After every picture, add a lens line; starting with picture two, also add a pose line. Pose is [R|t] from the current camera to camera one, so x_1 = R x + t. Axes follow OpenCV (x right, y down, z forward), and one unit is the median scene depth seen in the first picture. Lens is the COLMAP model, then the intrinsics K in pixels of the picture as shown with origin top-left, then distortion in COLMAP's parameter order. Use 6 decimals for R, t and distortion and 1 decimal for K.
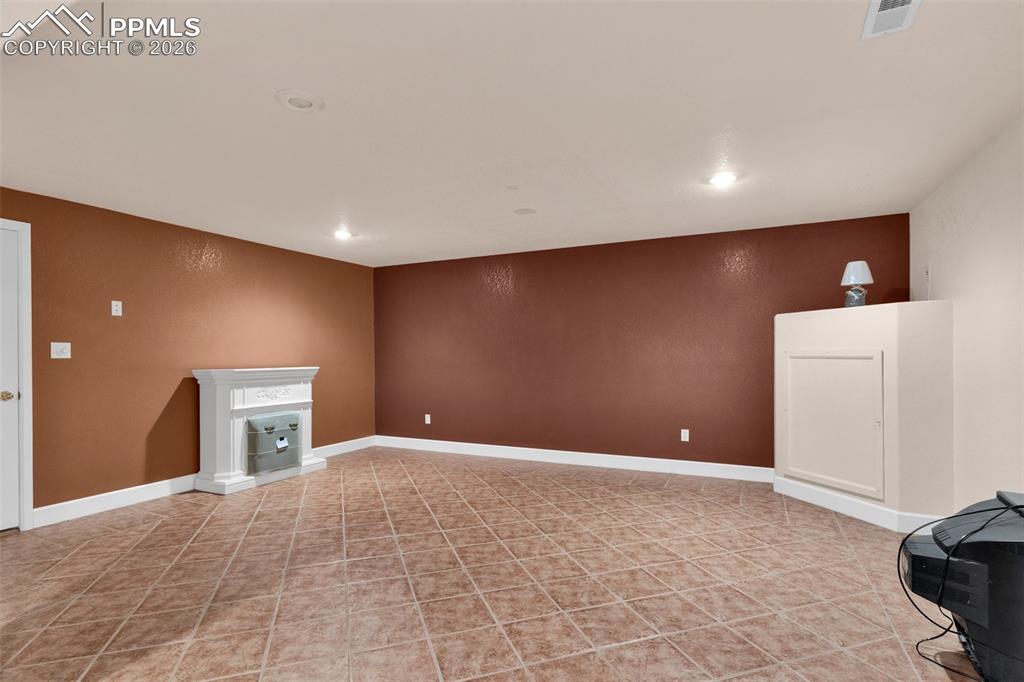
lens RADIAL K [[493.0, 0, 508.8], [0, 493.0, 349.7], [0, 0, 1]] dist [-0.004847, -0.000197]
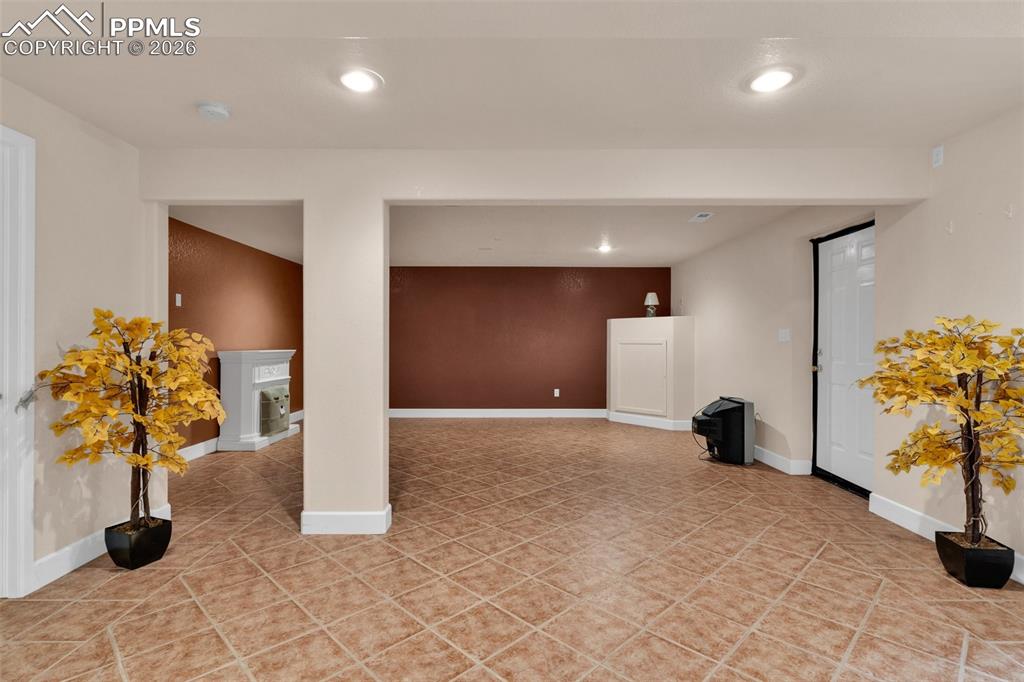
lens RADIAL K [[497.5, 0, 504.9], [0, 497.5, 340.0], [0, 0, 1]] dist [-0.000528, -0.000210]
pose [[0.901780, 0.009579, 0.432088, -0.535226], [-0.009874, 0.999950, -0.001562, 0.008030], [-0.432082, -0.002858, 0.901830, -0.409000]]
